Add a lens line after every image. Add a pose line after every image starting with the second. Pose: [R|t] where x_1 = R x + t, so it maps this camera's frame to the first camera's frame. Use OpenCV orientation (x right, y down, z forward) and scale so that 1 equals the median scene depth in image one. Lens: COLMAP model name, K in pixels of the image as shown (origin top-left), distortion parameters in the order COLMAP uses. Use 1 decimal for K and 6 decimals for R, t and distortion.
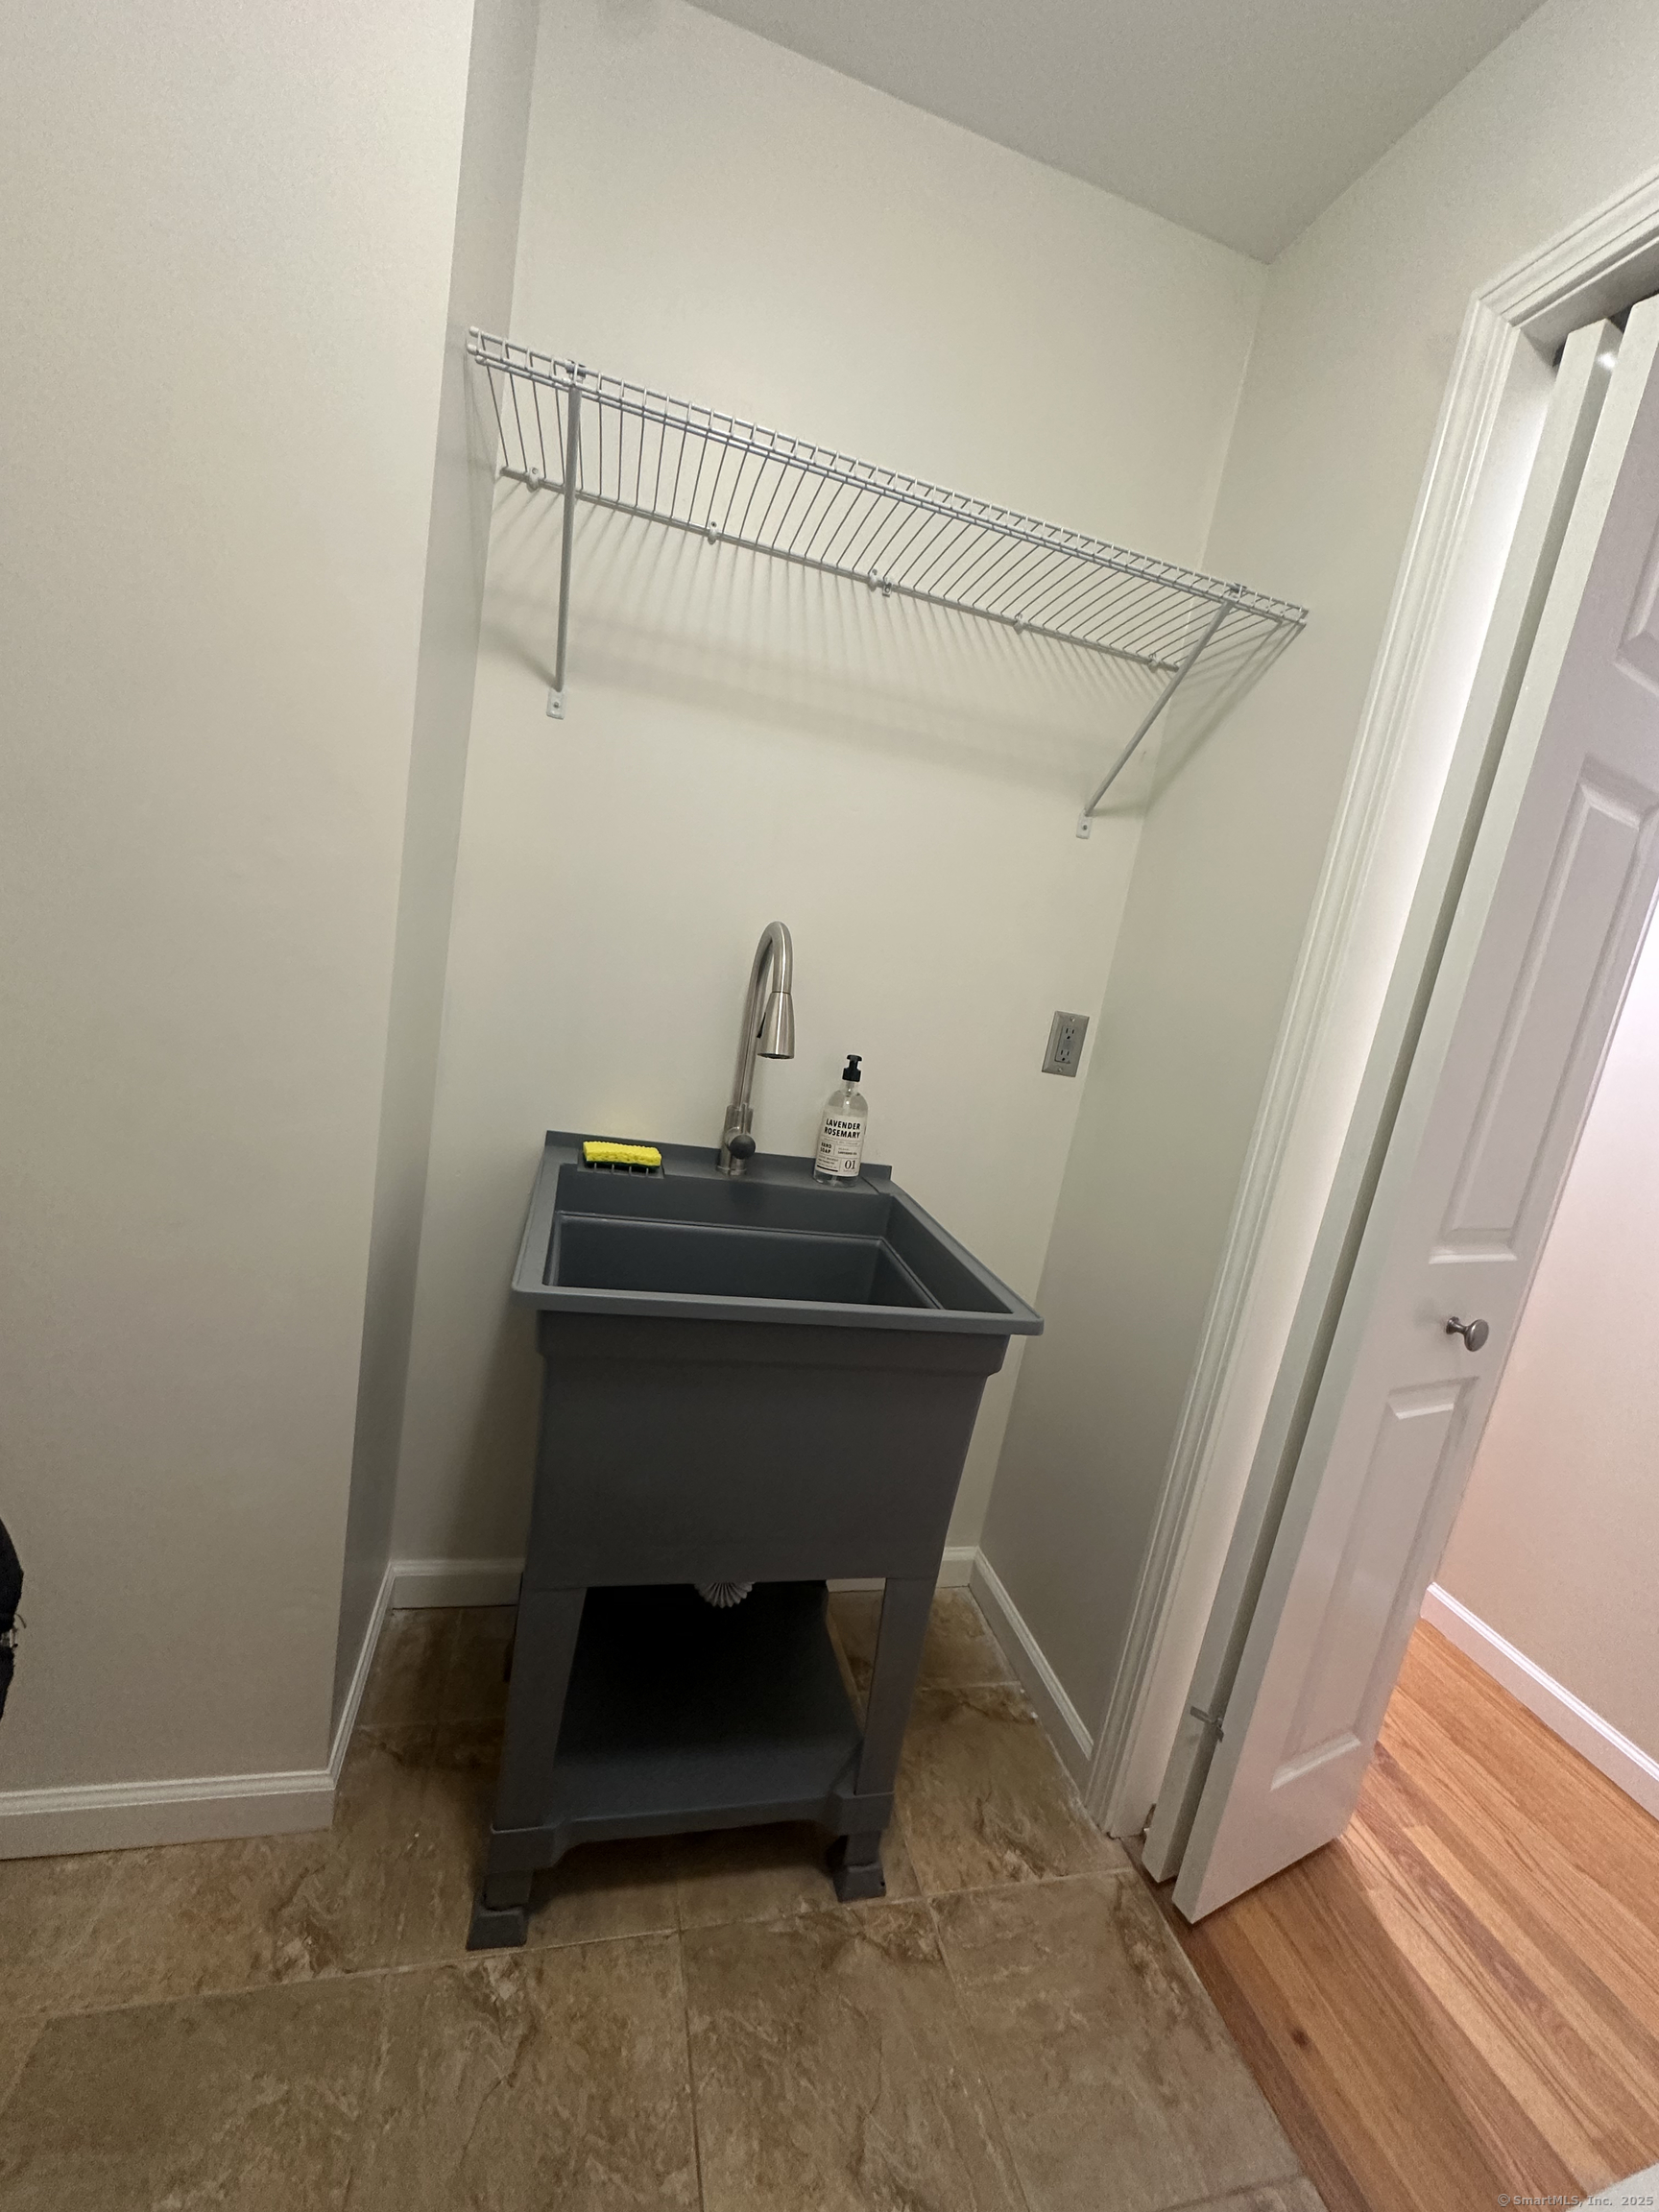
lens RADIAL K [[886.6, 0, 838.3], [0, 886.6, 1113.4], [0, 0, 1]] dist [0.000274, -0.000131]
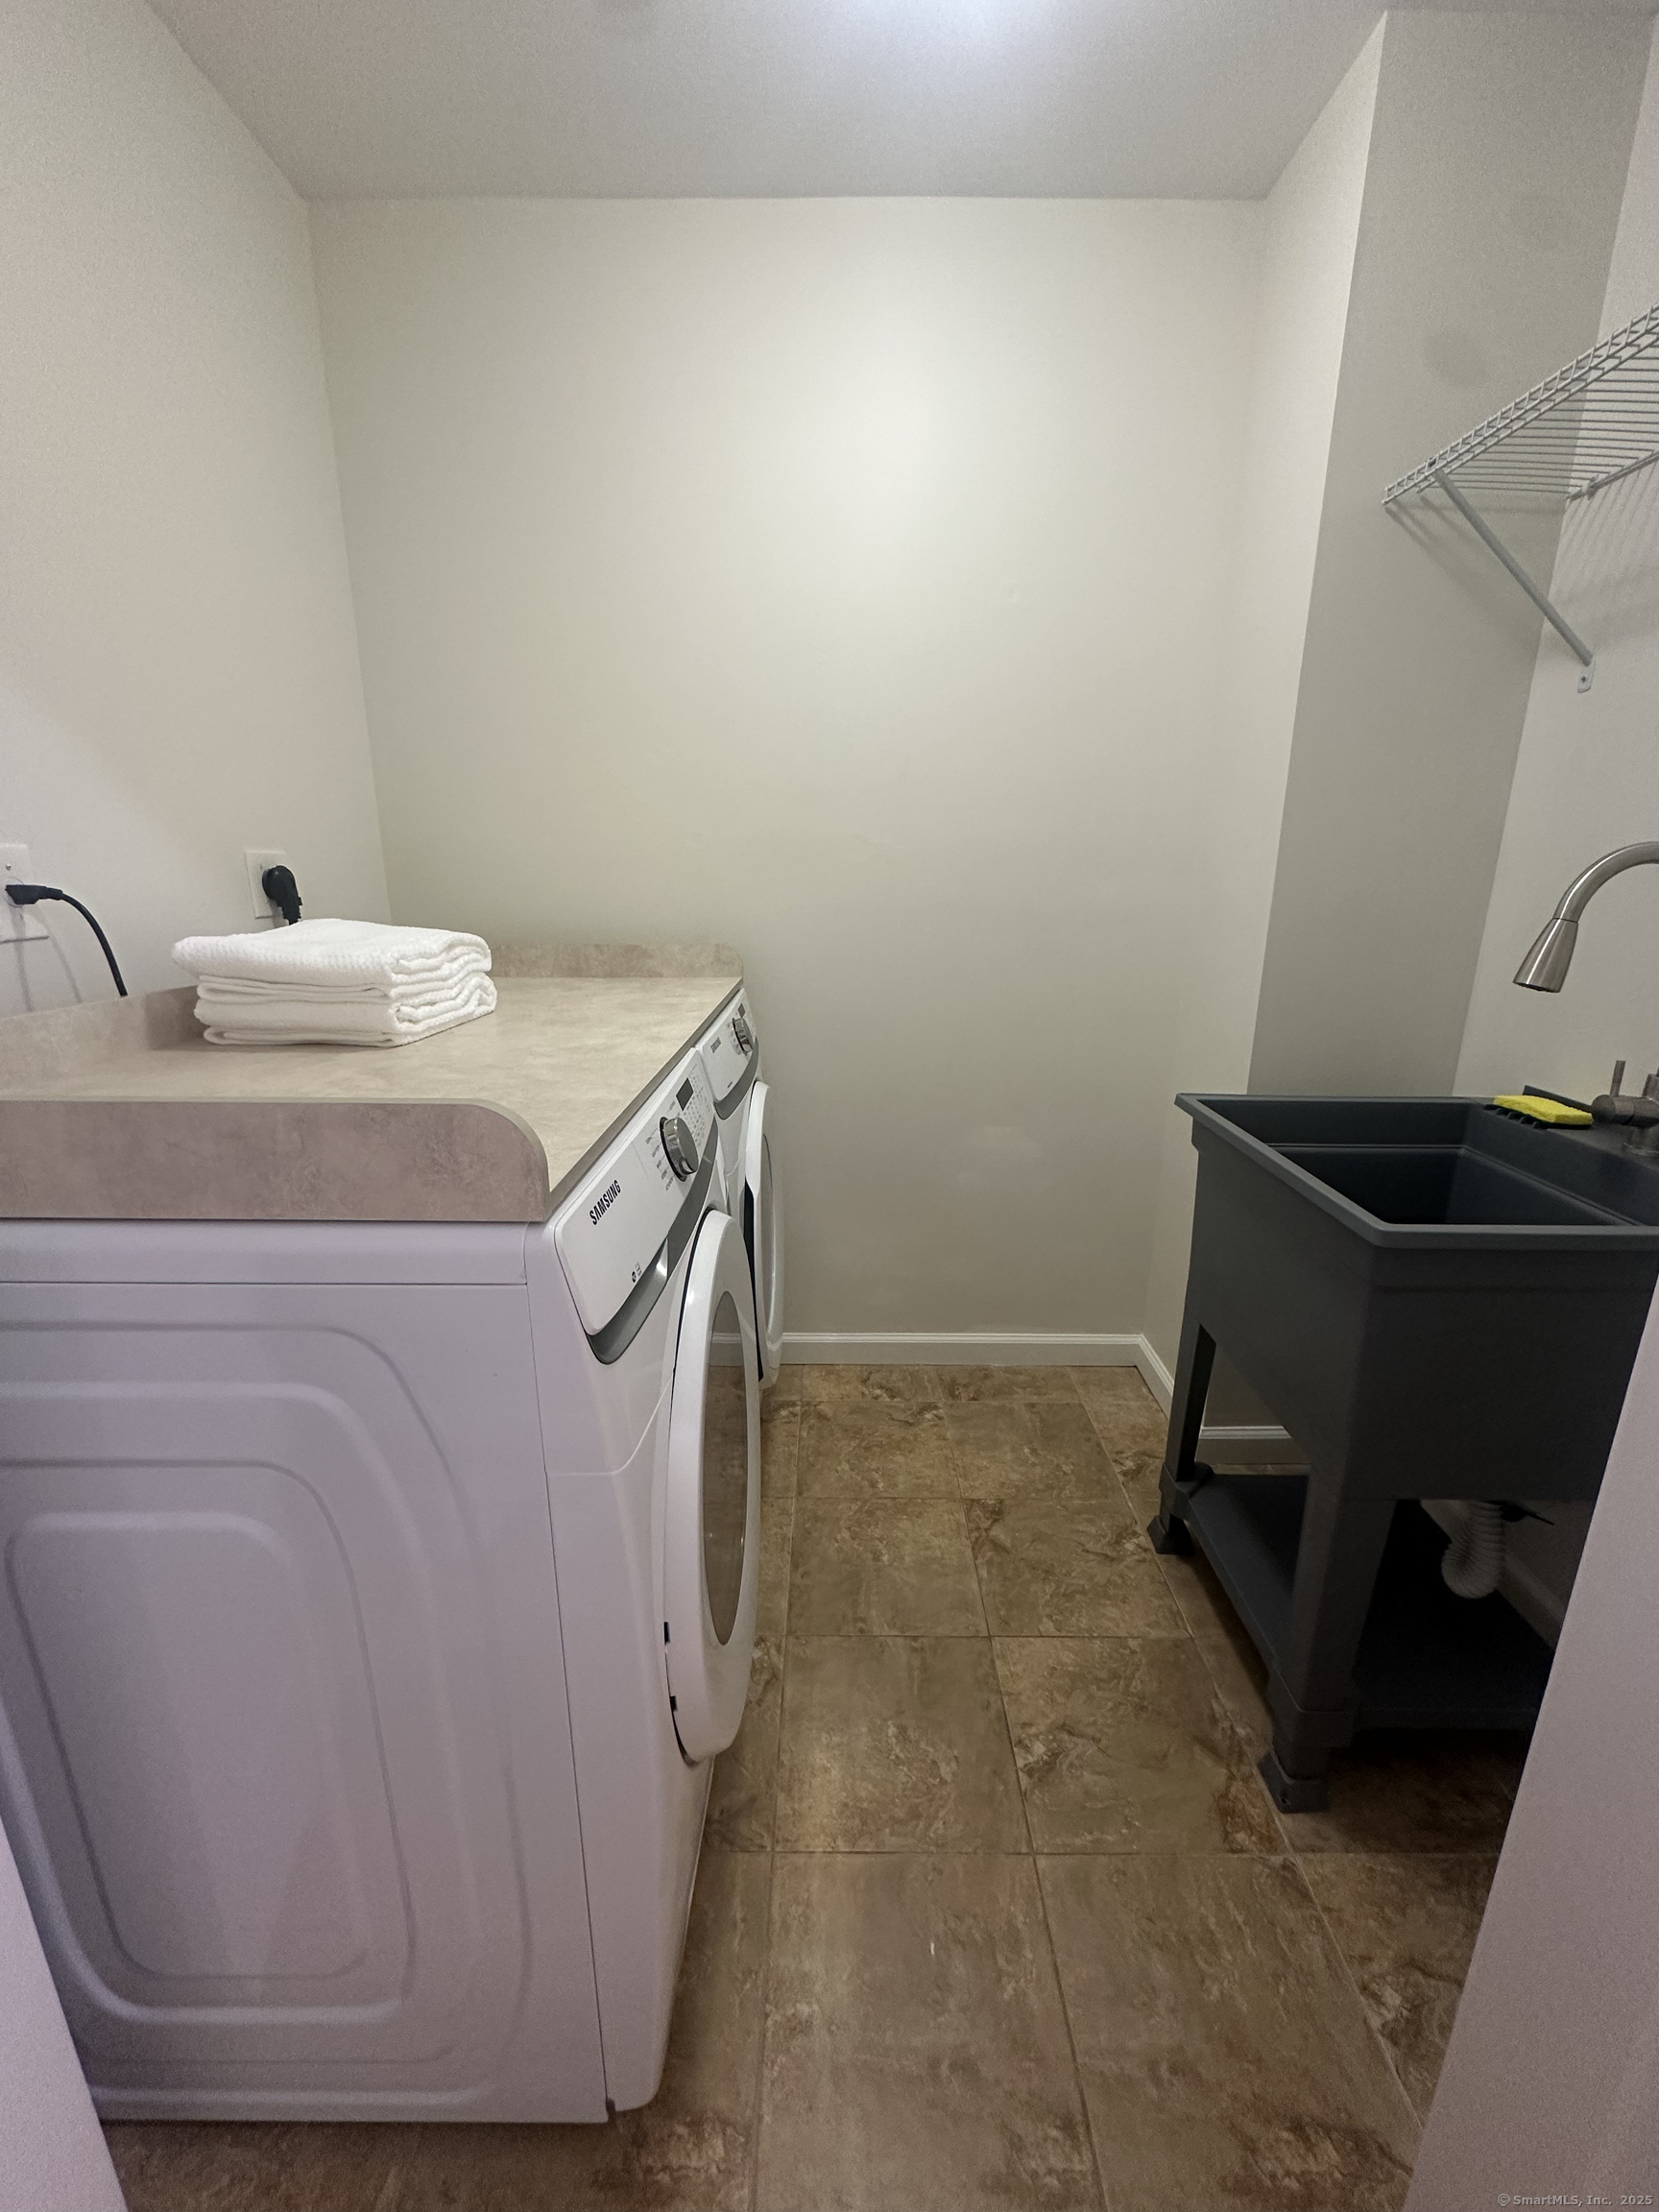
lens RADIAL K [[887.9, 0, 829.5], [0, 887.9, 1106.0], [0, 0, 1]] dist [-0.002159, -0.000075]
pose [[-0.252007, 0.085353, -0.963954, 1.201774], [-0.213925, 0.966546, 0.141509, 0.095648], [0.943784, 0.241876, -0.225317, 0.624857]]
